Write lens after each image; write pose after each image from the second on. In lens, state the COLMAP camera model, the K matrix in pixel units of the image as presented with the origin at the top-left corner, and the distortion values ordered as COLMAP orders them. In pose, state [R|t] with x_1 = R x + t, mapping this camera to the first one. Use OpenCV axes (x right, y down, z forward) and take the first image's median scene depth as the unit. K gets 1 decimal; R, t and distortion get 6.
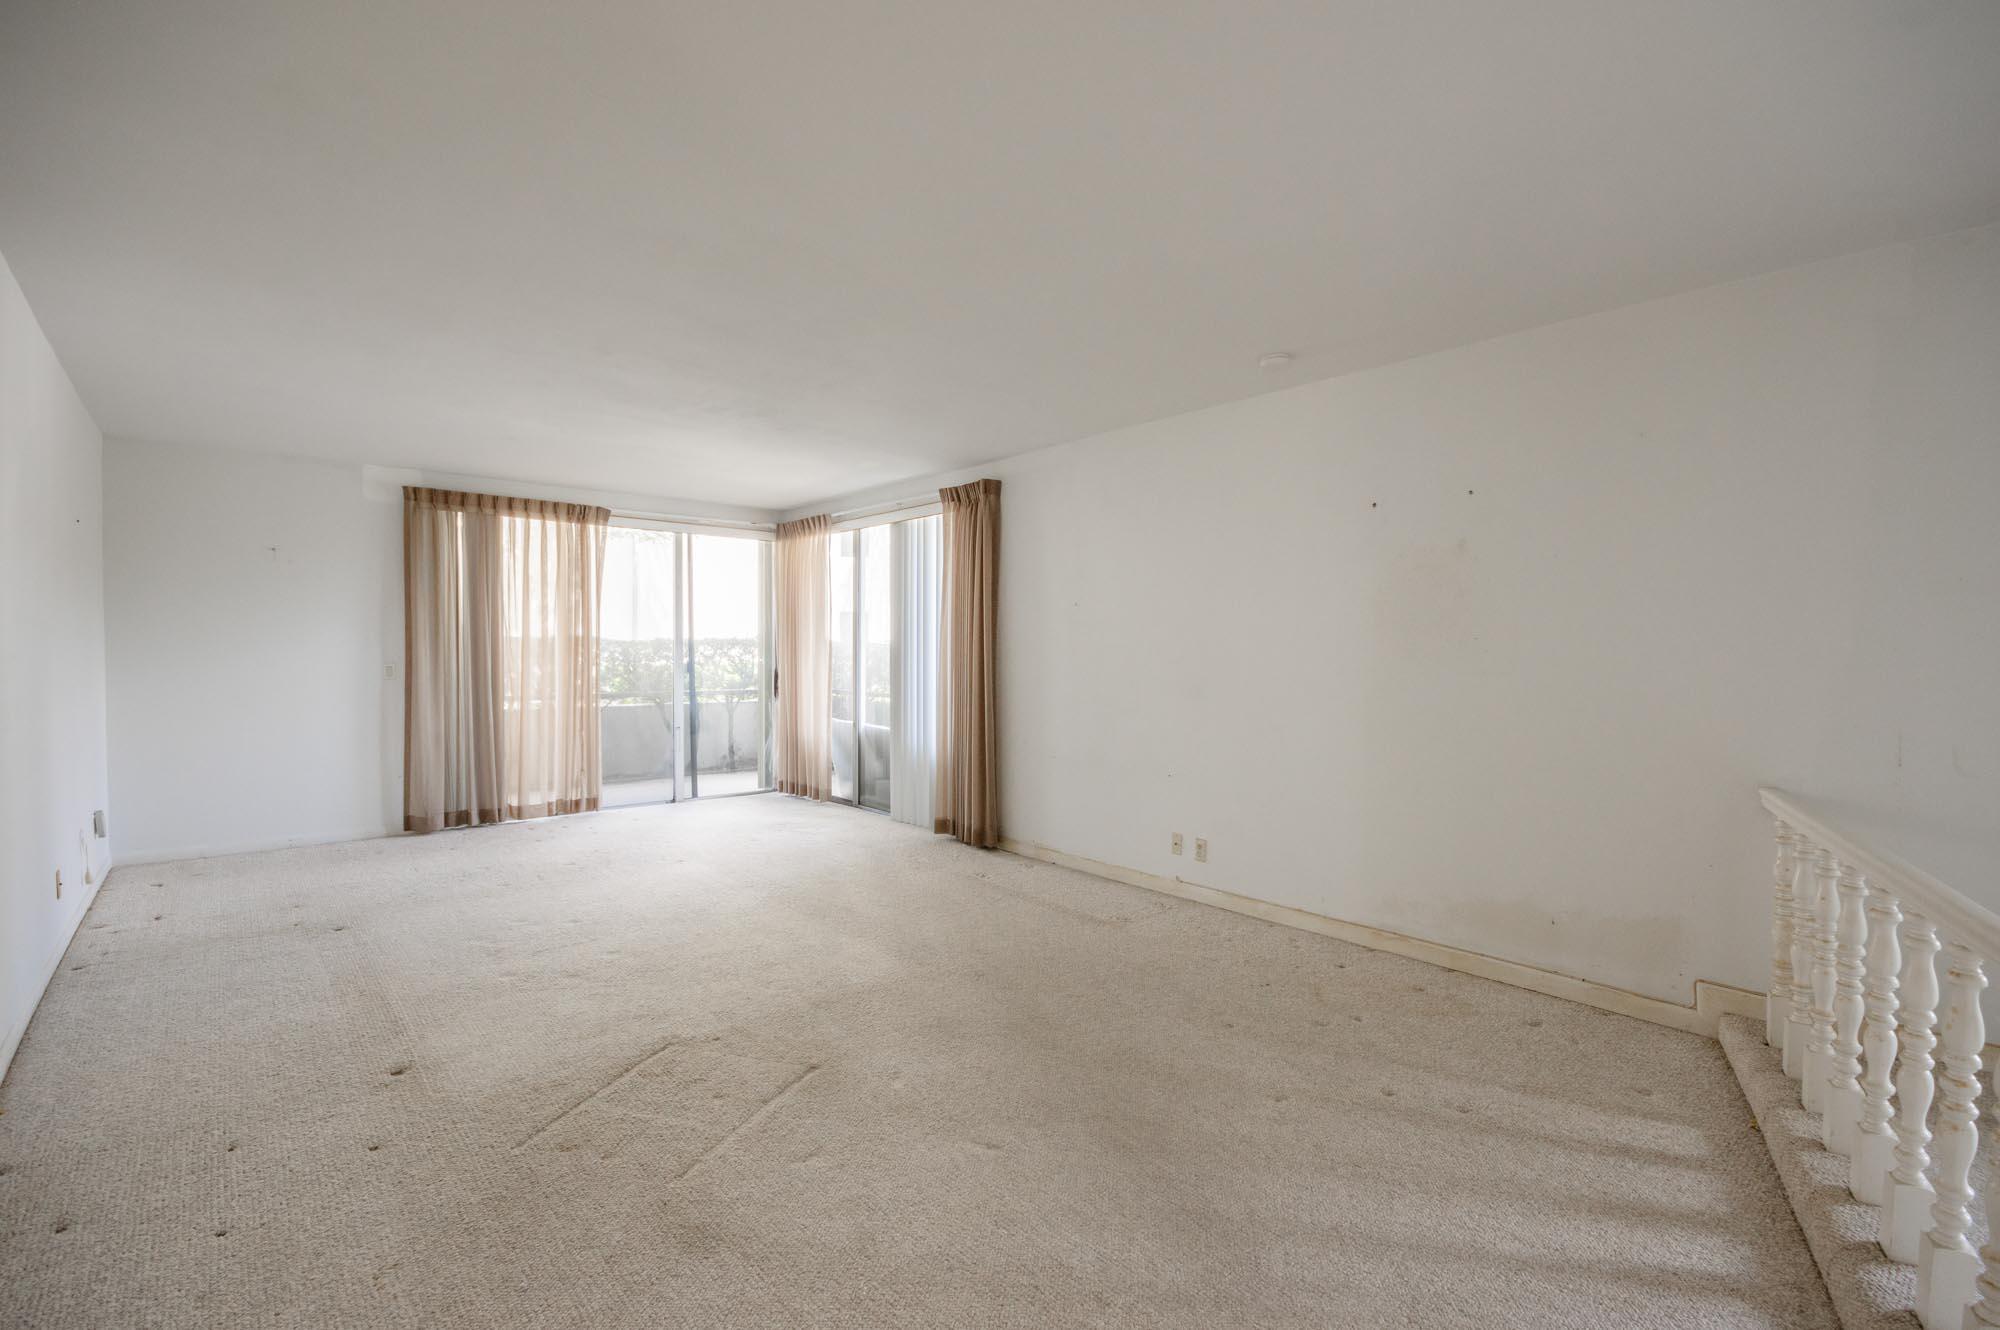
lens RADIAL K [[865.7, 0, 1012.5], [0, 865.7, 660.8], [0, 0, 1]] dist [0.000907, 0.000064]
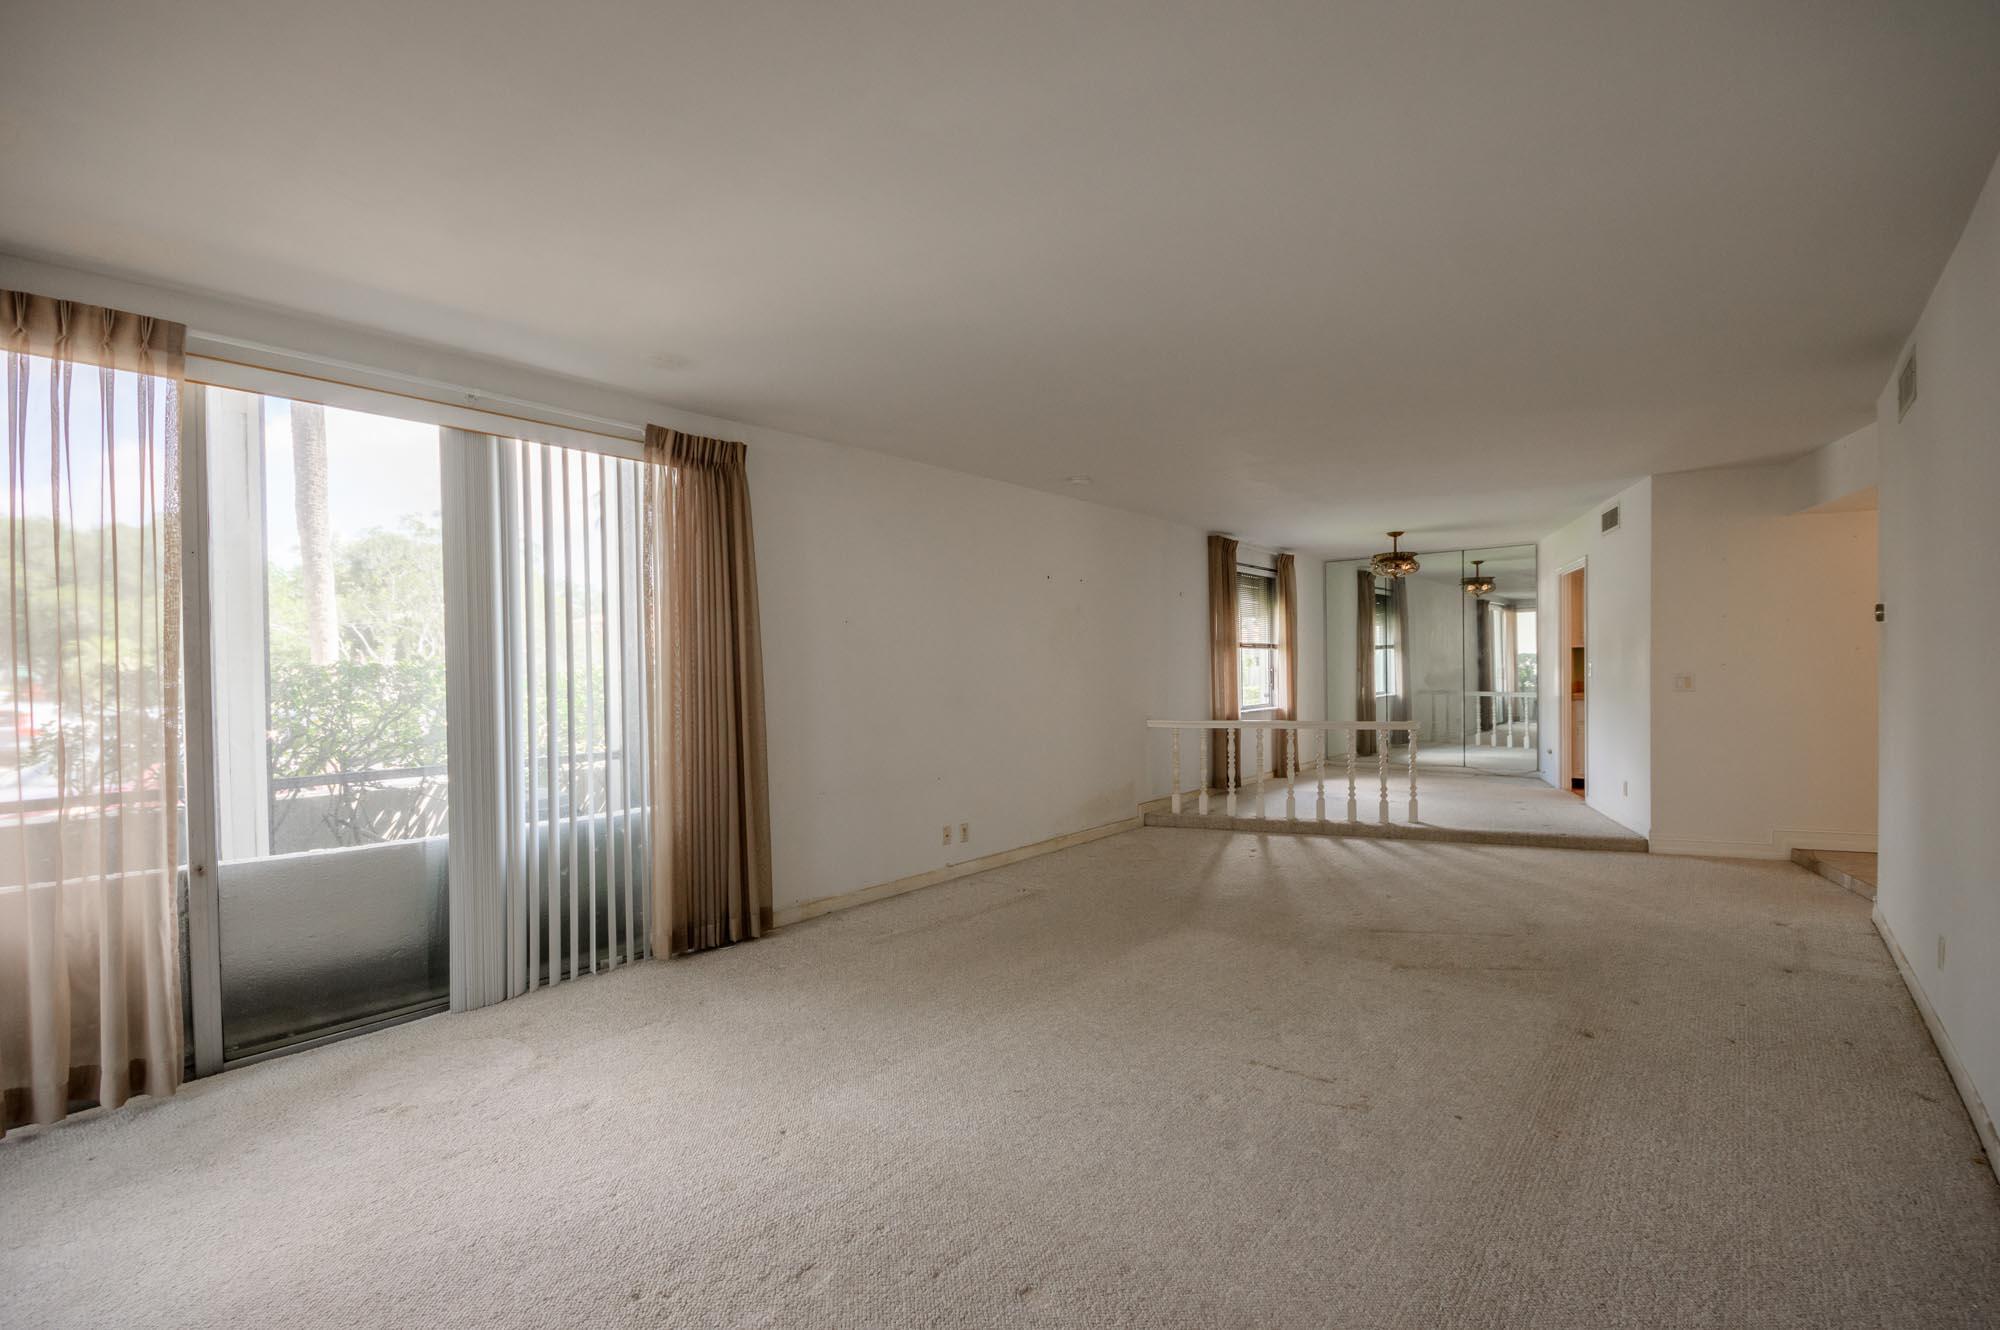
lens RADIAL K [[865.7, 0, 1012.1], [0, 865.7, 665.2], [0, 0, 1]] dist [0.000907, 0.000064]
pose [[-0.122934, -0.007804, 0.992384, -0.880698], [0.016828, 0.999809, 0.009947, -0.025297], [-0.992272, 0.017922, -0.122779, 0.949329]]
